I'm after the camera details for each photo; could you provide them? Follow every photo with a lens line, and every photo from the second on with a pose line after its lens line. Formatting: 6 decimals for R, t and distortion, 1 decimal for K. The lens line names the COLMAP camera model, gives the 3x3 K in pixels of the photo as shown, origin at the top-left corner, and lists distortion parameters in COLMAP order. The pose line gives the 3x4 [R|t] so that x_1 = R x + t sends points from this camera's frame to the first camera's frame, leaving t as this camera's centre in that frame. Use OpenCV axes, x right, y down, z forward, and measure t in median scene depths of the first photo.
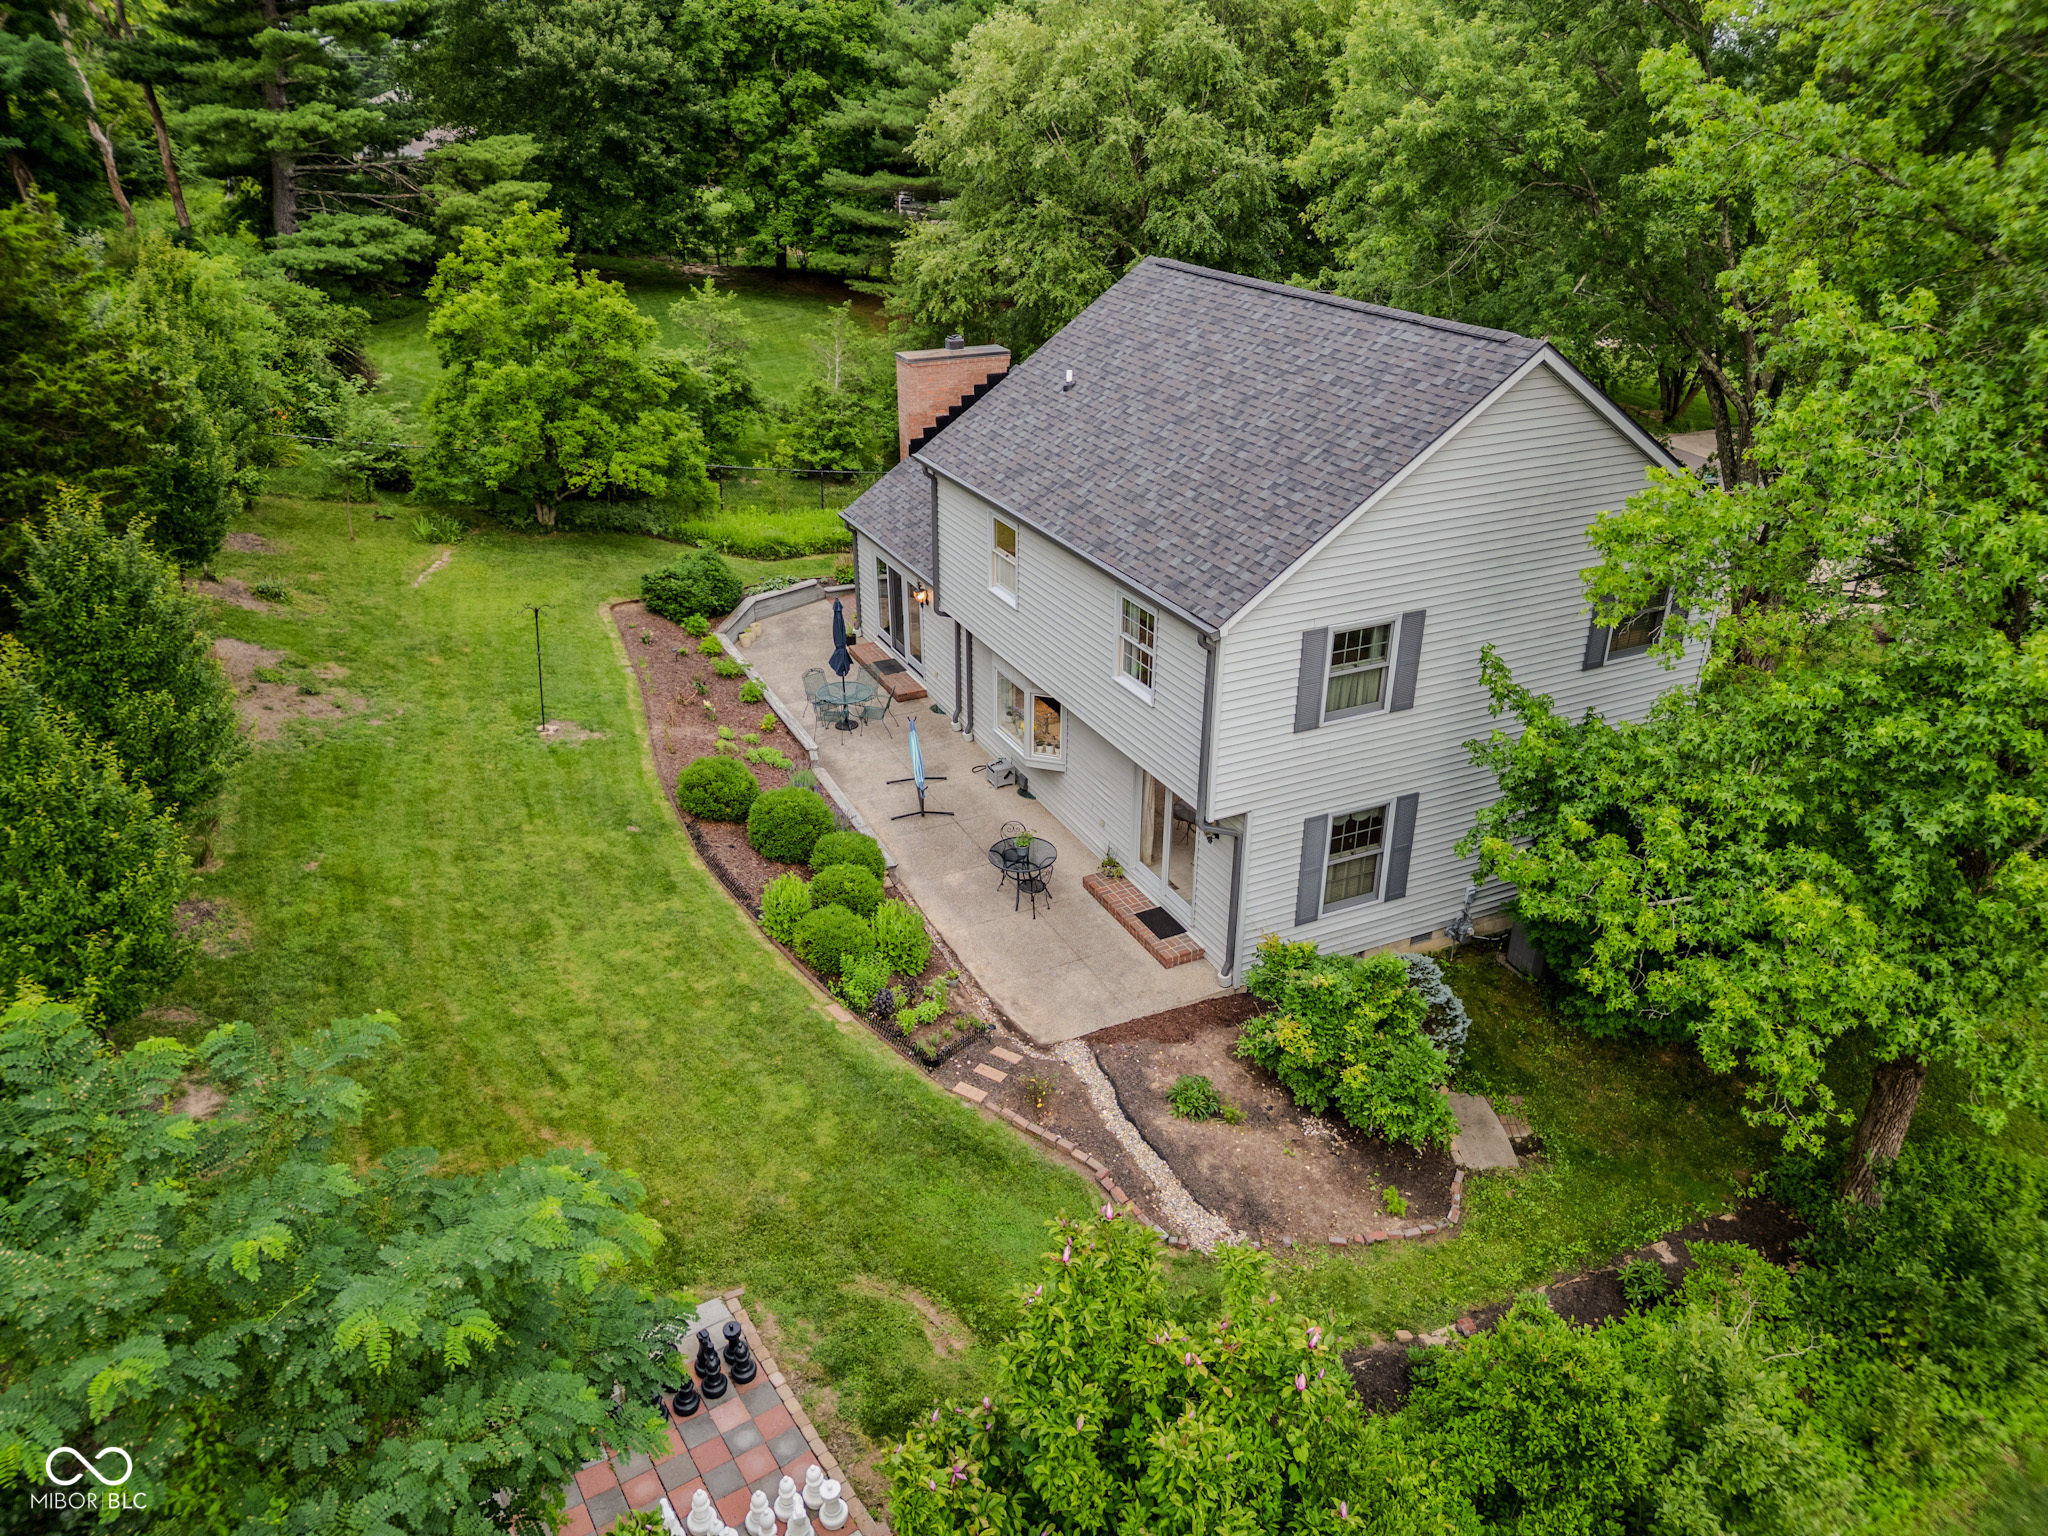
lens RADIAL K [[1412.1, 0, 1024.0], [0, 1412.1, 768.0], [0, 0, 1]] dist [0.002190, 0.002056]
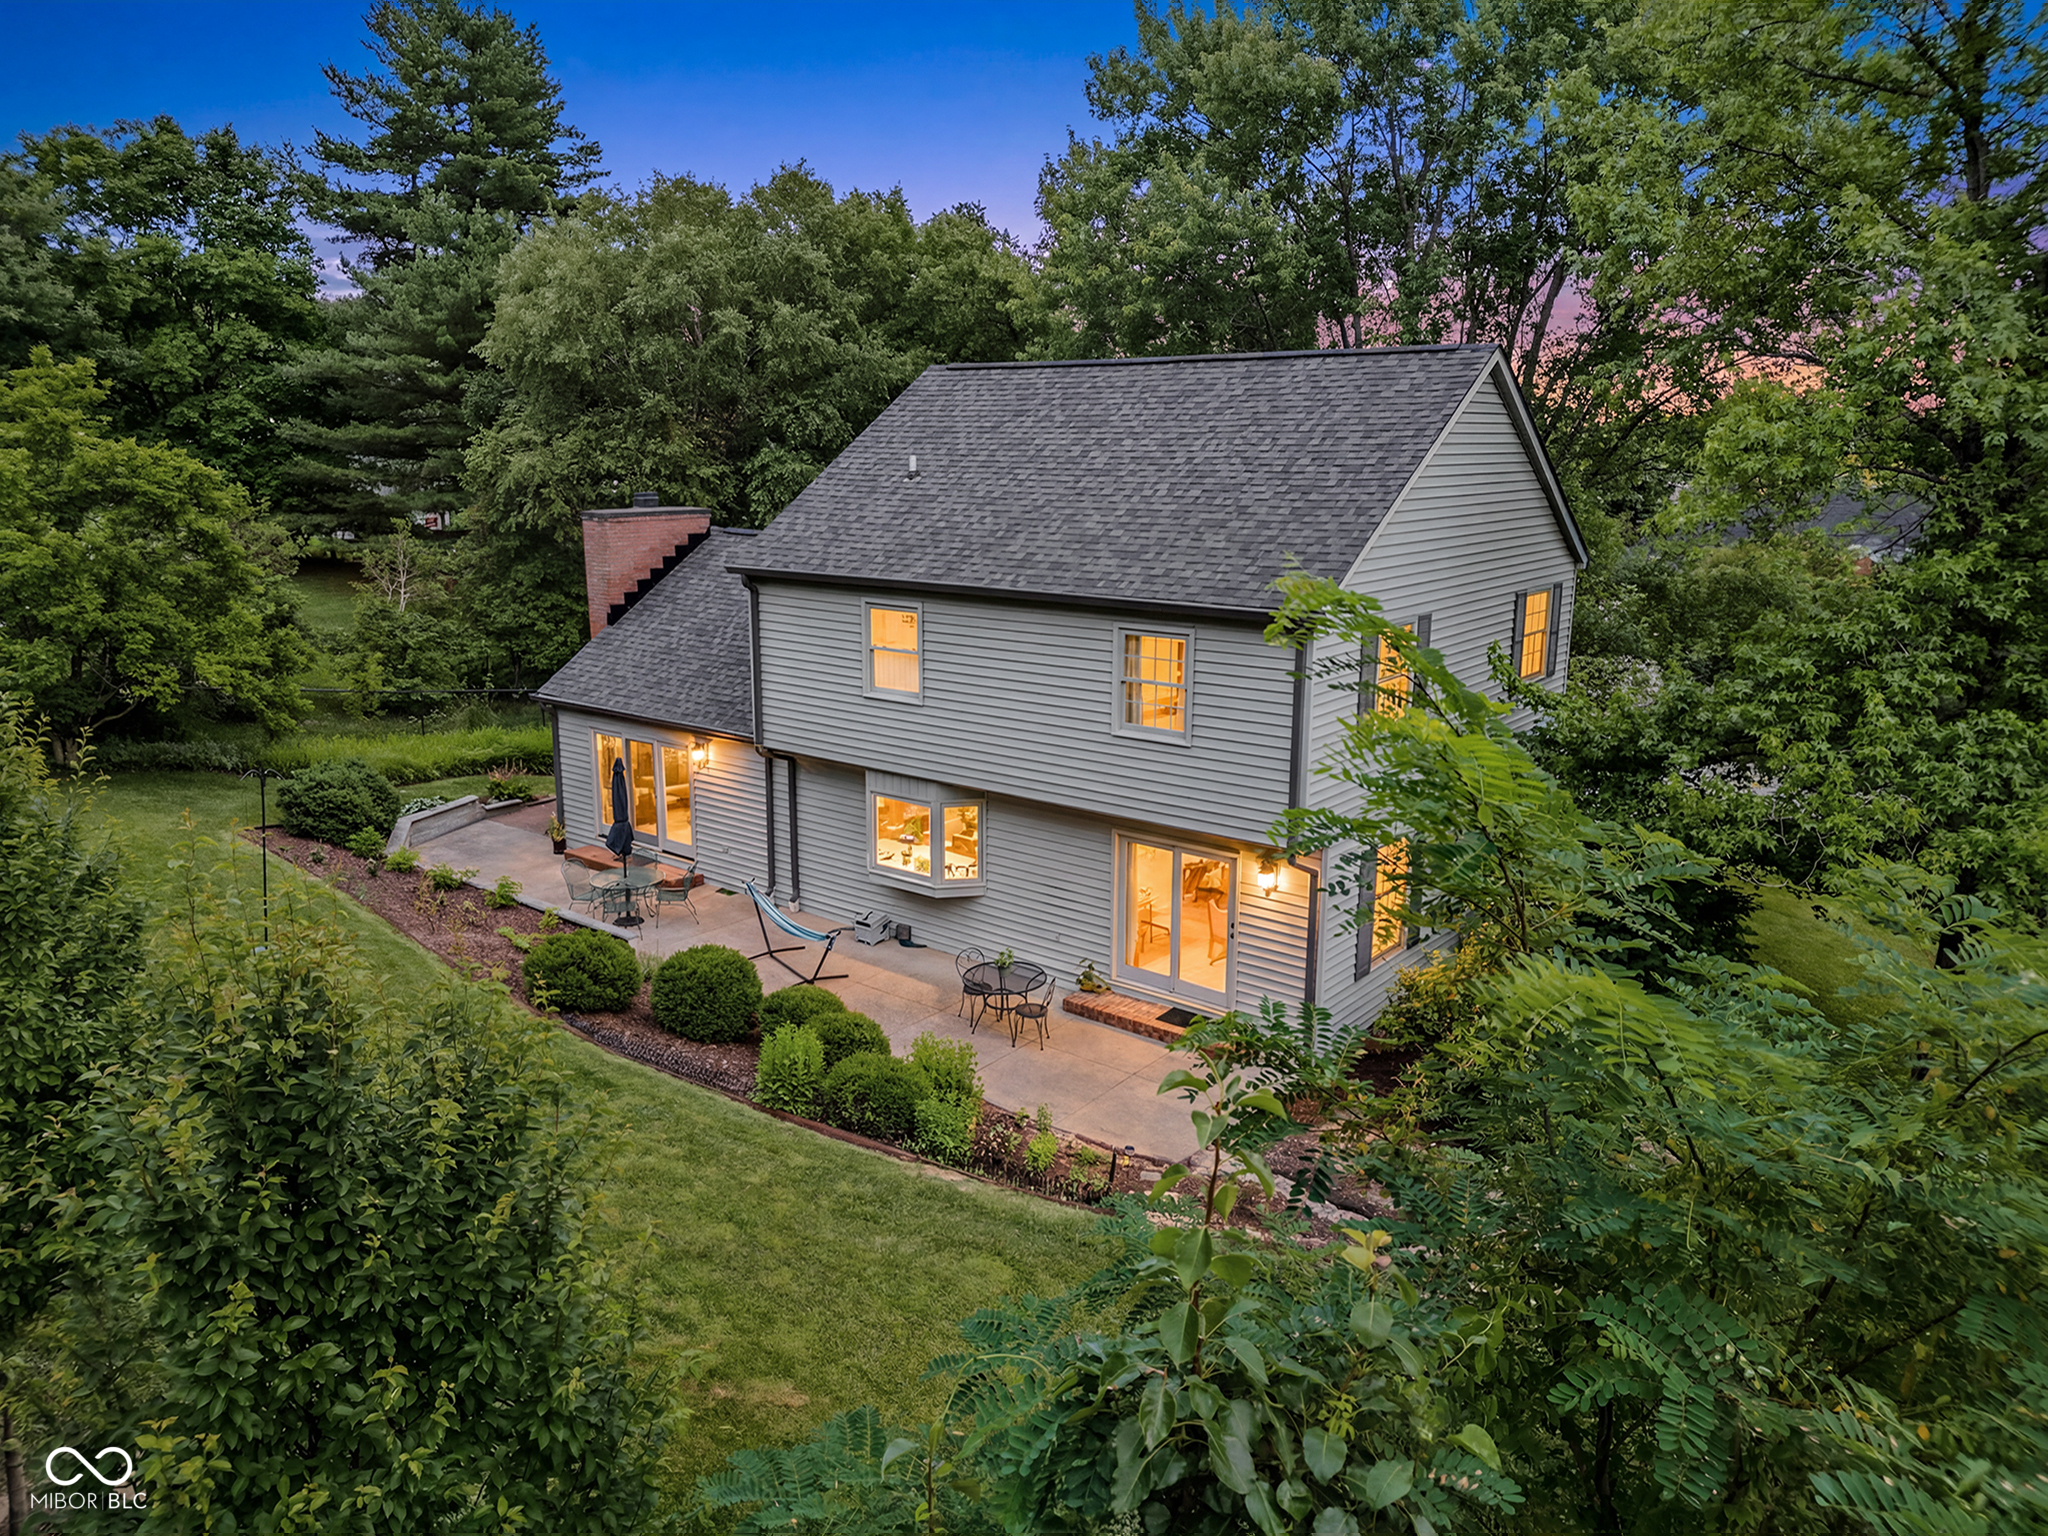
lens RADIAL K [[1428.9, 0, 1024.0], [0, 1428.9, 768.0], [0, 0, 1]] dist [-0.010941, -0.008183]
pose [[0.893671, -0.092068, 0.439176, -0.235611], [0.192537, 0.962727, -0.189965, 0.070891], [-0.405317, 0.254324, 0.878087, 0.159205]]
